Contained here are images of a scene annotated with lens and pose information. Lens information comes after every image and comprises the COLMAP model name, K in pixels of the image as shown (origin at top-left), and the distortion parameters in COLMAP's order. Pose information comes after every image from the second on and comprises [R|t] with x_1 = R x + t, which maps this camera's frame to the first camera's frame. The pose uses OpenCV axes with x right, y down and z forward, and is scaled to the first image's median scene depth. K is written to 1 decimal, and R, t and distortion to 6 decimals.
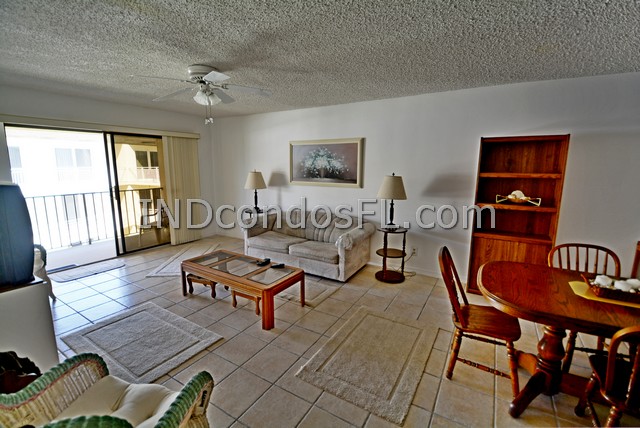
lens RADIAL K [[283.8, 0, 323.5], [0, 283.8, 213.6], [0, 0, 1]] dist [0.000642, -0.013199]
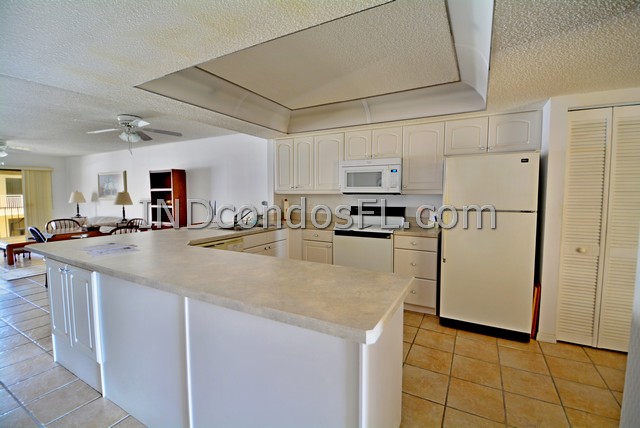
lens RADIAL K [[283.8, 0, 323.5], [0, 283.8, 213.6], [0, 0, 1]] dist [0.000642, -0.013199]
pose [[0.999315, 0.000770, 0.037003, 1.103252], [0.003477, 0.993407, -0.114588, 0.165861], [-0.036848, 0.114638, 0.992724, -0.629420]]
